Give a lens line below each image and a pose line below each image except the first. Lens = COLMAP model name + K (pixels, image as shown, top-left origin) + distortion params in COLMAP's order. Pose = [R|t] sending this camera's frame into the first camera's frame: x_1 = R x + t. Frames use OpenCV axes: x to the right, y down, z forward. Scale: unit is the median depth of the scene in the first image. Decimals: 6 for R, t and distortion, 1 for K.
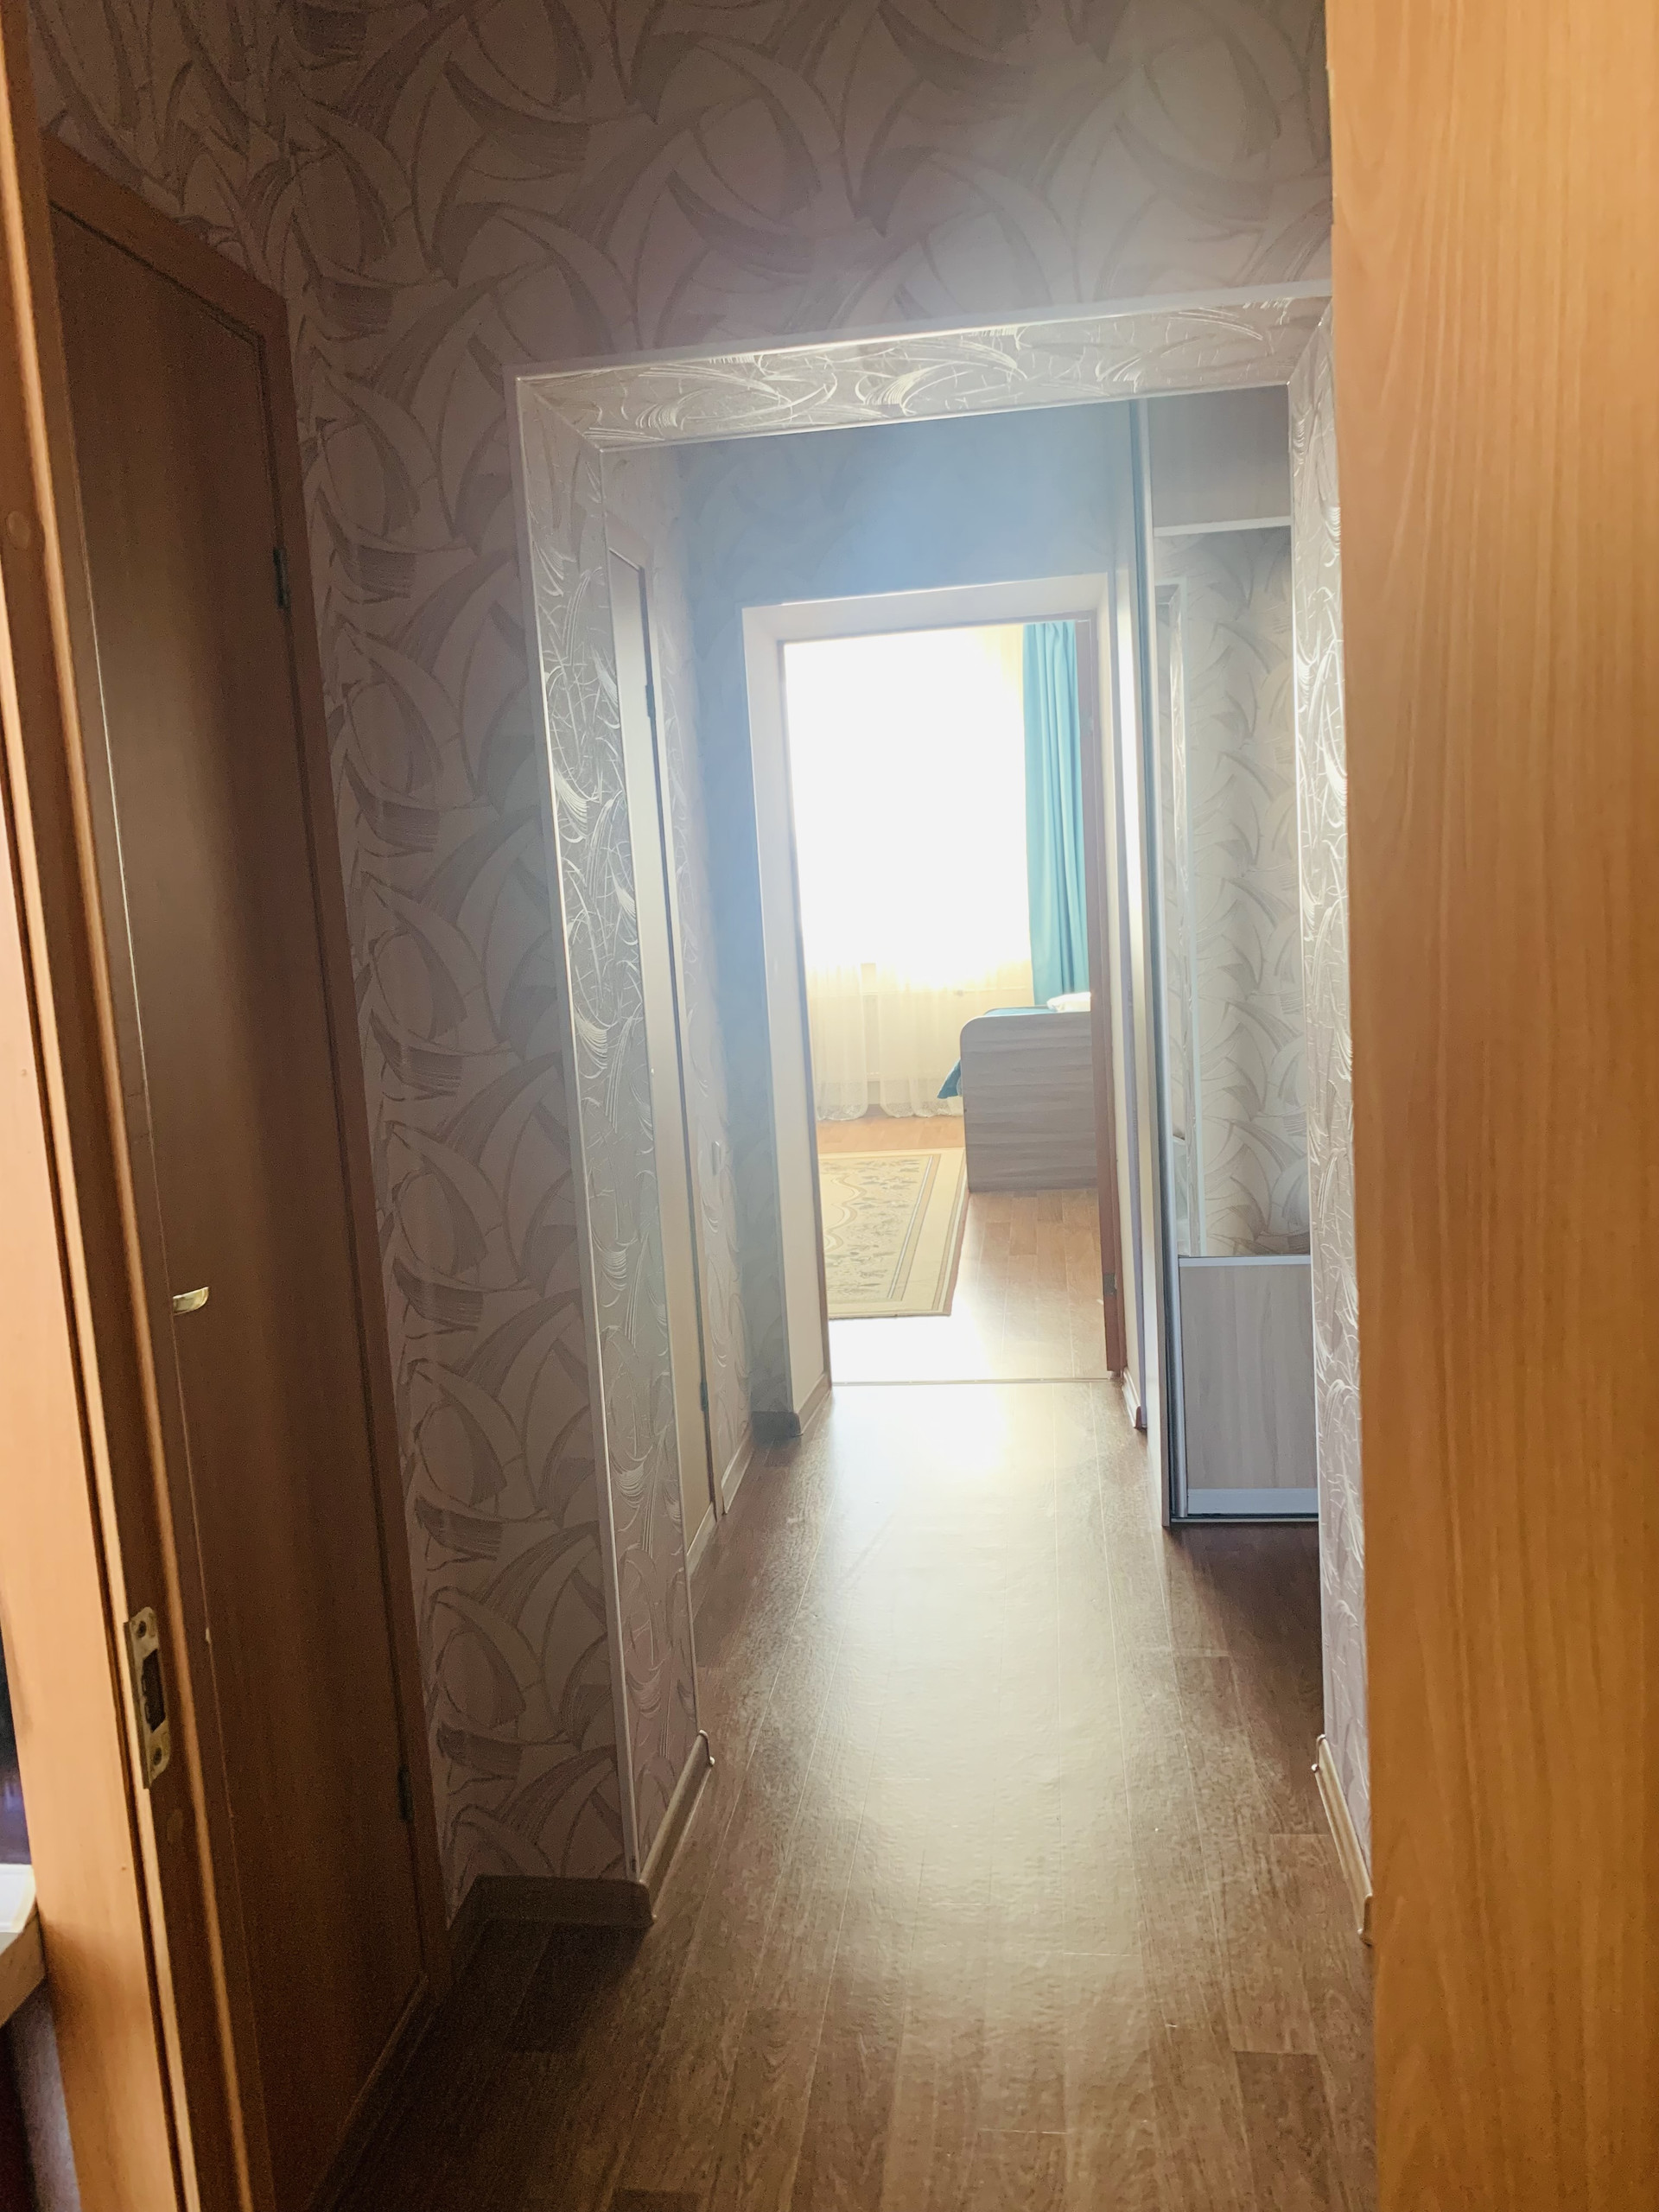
lens RADIAL K [[1711.7, 0, 825.5], [0, 1711.7, 1103.1], [0, 0, 1]] dist [0.016504, -0.010462]
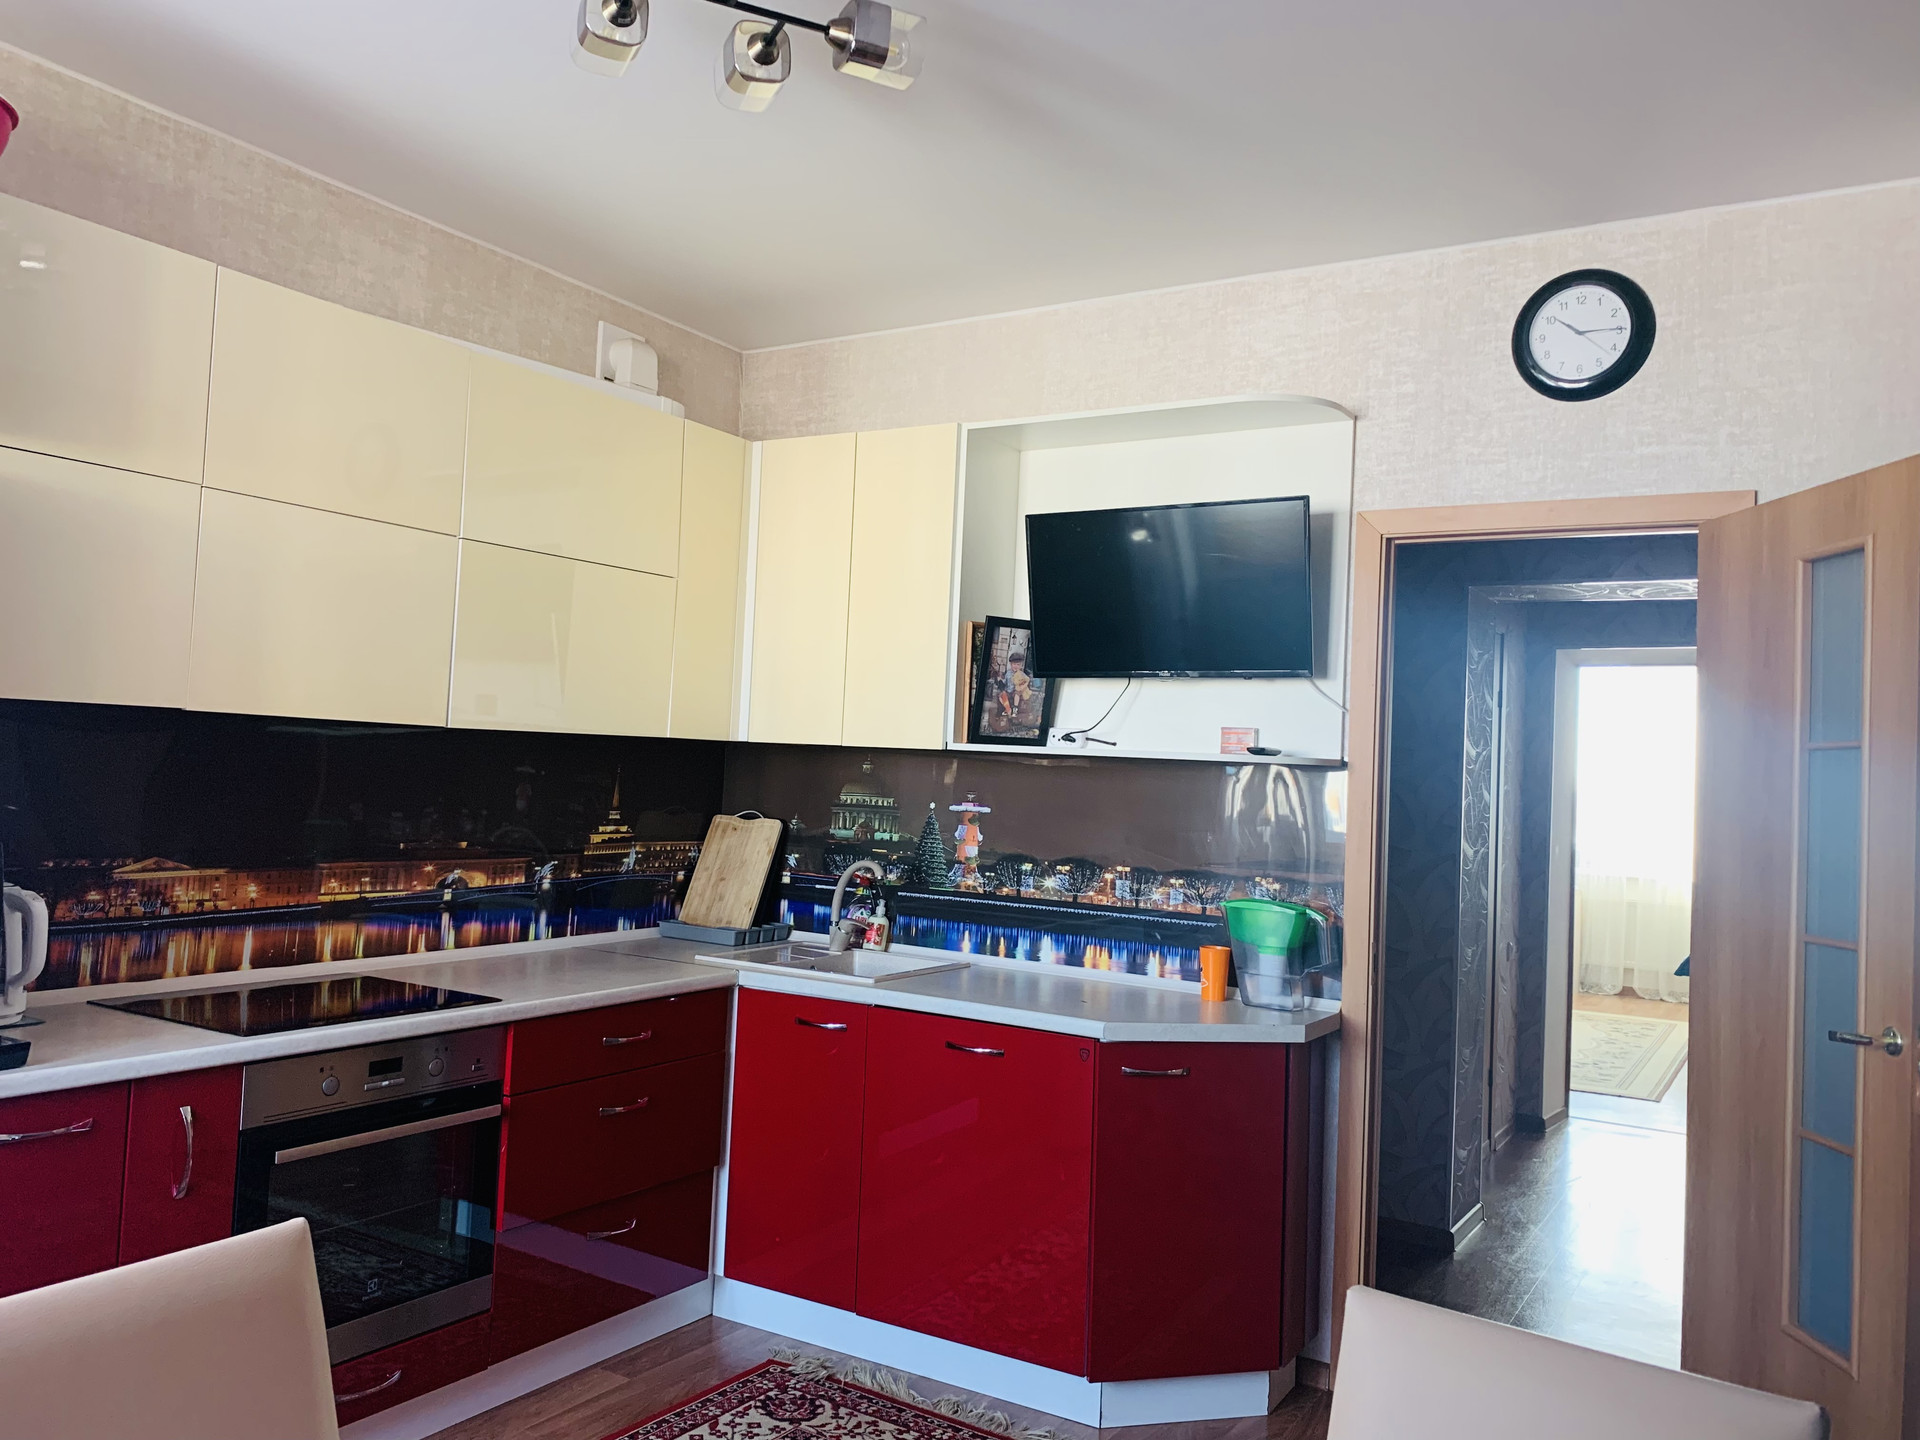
lens RADIAL K [[1485.7, 0, 956.2], [0, 1485.7, 719.6], [0, 0, 1]] dist [0.016504, -0.010462]
pose [[0.908954, 0.085912, -0.407949, 0.016859], [-0.155266, 0.977901, -0.140008, 0.073716], [0.386905, 0.190601, 0.902206, -0.468237]]
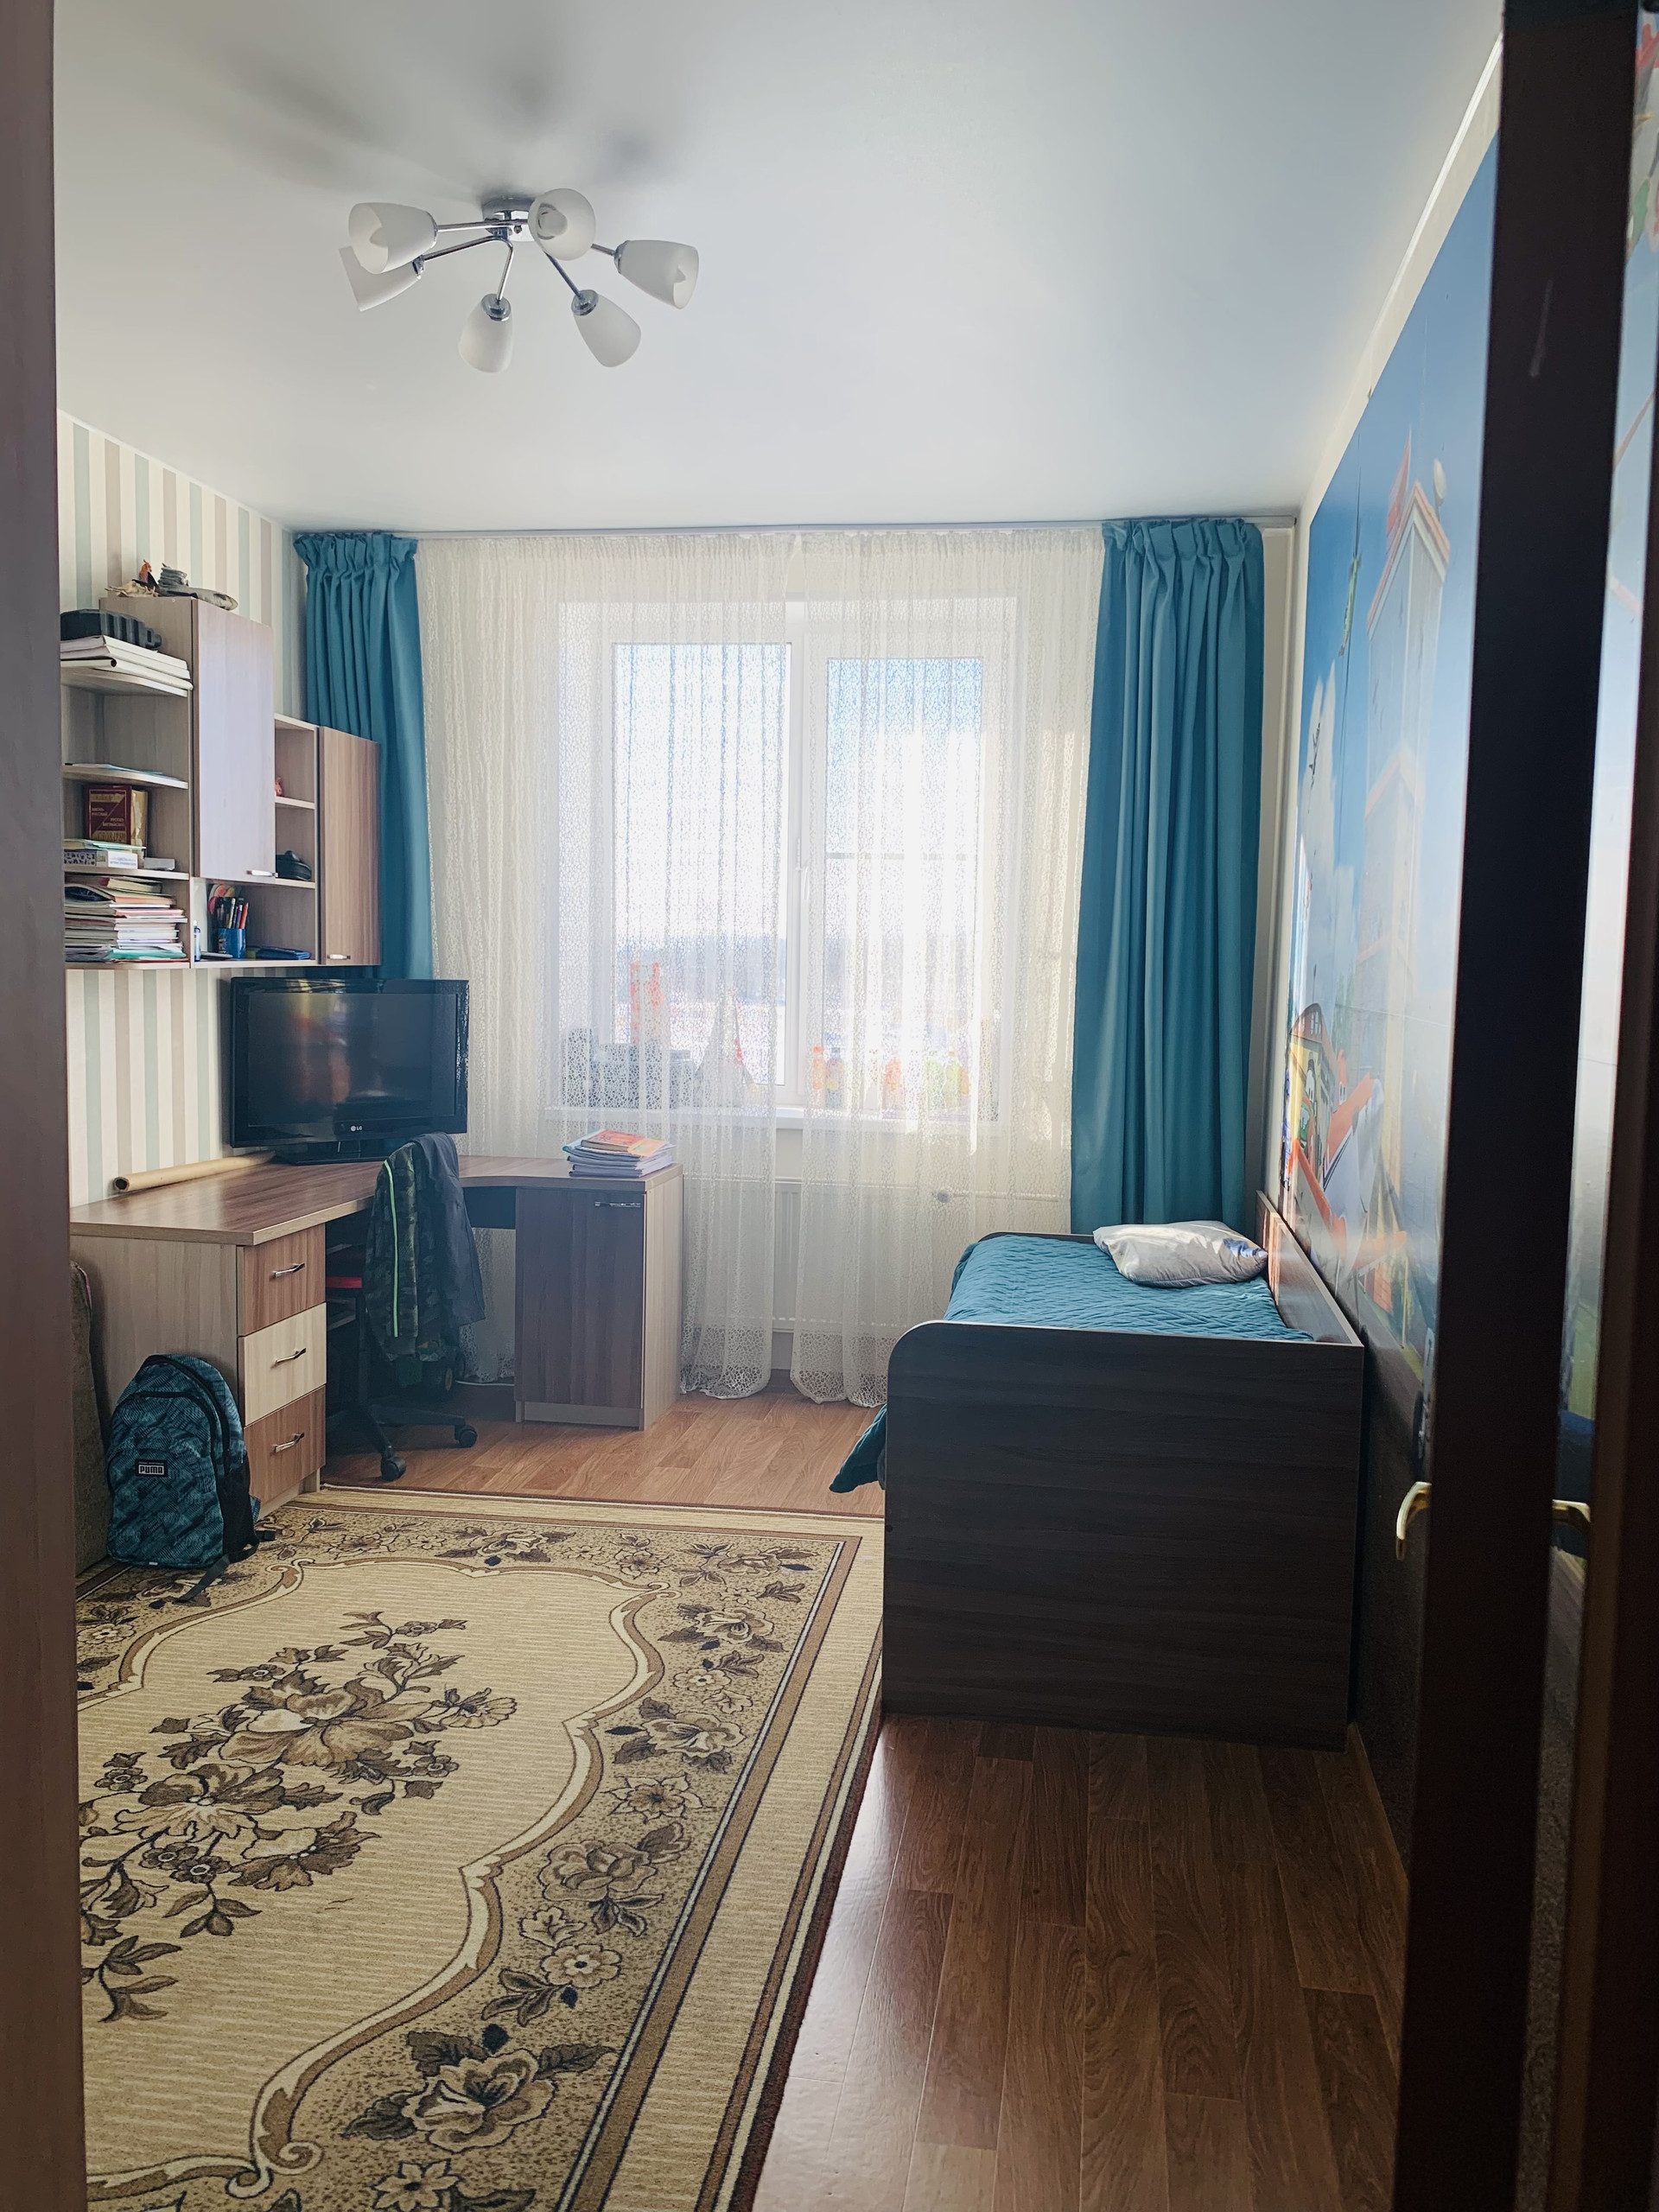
lens RADIAL K [[1711.7, 0, 823.2], [0, 1711.7, 1089.8], [0, 0, 1]] dist [0.016504, -0.010462]
pose [[0.995875, 0.084053, -0.034189, 0.100376], [-0.085753, 0.994972, -0.051740, -0.120570], [0.029668, 0.054459, 0.998075, 0.770269]]
